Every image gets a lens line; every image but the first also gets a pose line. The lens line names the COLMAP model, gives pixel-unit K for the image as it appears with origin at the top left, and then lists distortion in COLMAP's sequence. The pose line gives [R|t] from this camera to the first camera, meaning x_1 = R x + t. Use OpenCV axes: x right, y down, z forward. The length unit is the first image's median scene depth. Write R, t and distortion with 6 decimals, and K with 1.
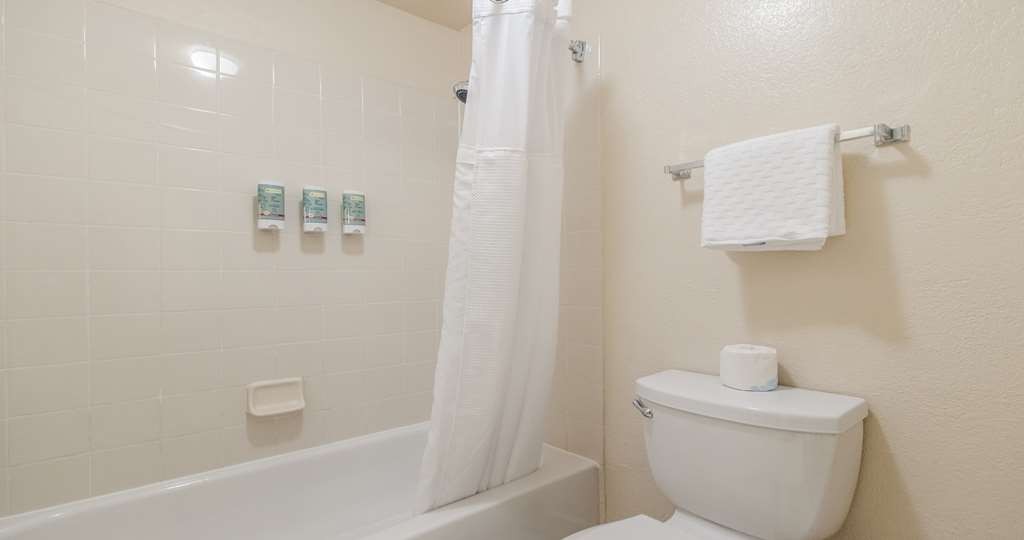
lens RADIAL K [[483.9, 0, 512.1], [0, 483.9, 271.1], [0, 0, 1]] dist [0.012752, -0.004284]
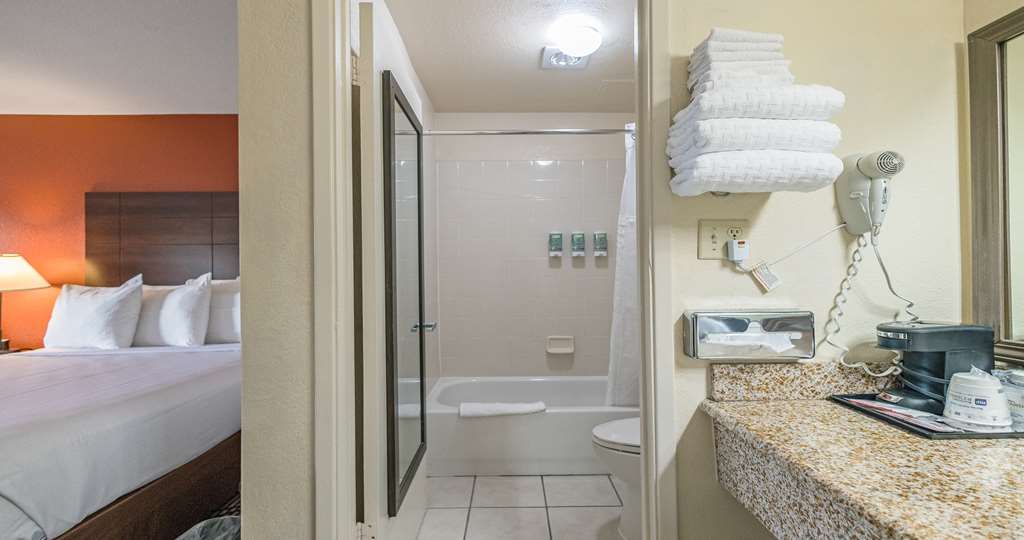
lens RADIAL K [[483.9, 0, 514.5], [0, 483.9, 267.5], [0, 0, 1]] dist [0.012752, -0.004284]
pose [[0.752203, -0.004248, -0.658918, 0.624686], [0.001104, 0.999986, -0.005186, -0.032145], [0.658931, 0.003174, 0.752197, -0.533346]]
